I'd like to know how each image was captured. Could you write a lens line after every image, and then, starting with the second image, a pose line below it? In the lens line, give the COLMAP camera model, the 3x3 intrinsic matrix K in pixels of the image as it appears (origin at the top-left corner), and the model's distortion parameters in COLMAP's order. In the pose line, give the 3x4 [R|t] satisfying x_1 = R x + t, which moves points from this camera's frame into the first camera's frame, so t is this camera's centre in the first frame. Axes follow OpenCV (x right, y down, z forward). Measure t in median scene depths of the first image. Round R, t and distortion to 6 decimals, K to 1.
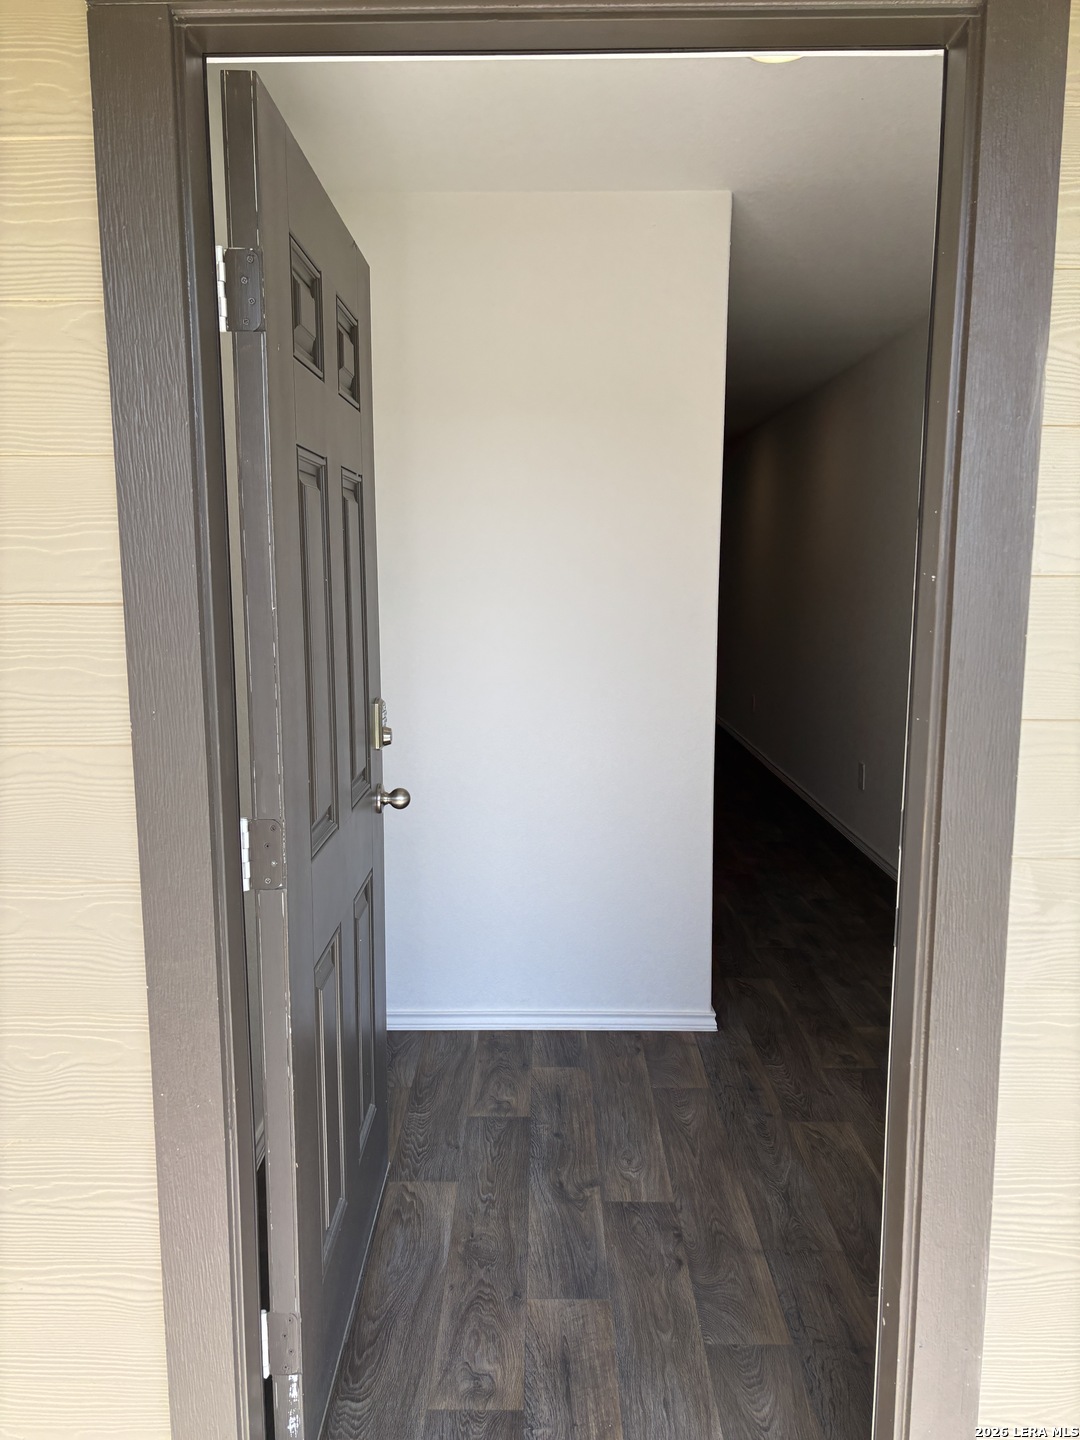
lens RADIAL K [[1111.5, 0, 539.8], [0, 1111.5, 736.2], [0, 0, 1]] dist [0.000756, -0.013701]
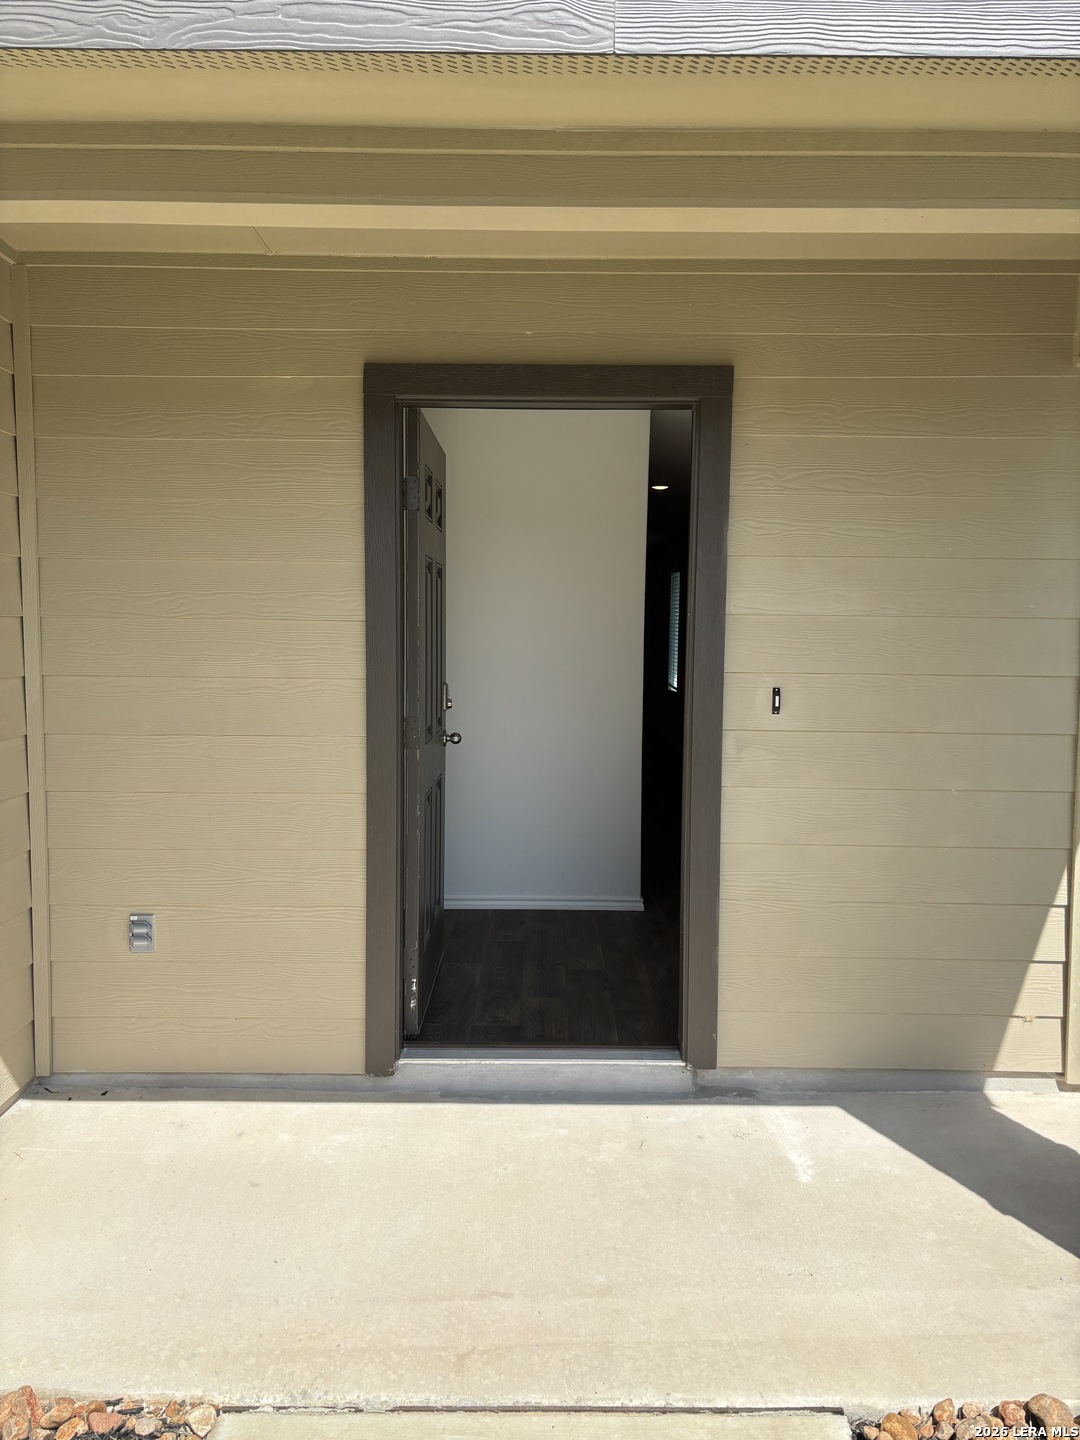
lens RADIAL K [[1111.5, 0, 539.8], [0, 1111.5, 736.2], [0, 0, 1]] dist [0.000756, -0.013701]
pose [[0.999934, 0.011481, 0.000838, 0.010976], [-0.011413, 0.998254, -0.057957, 0.154309], [-0.001502, 0.057944, 0.998319, -0.814414]]
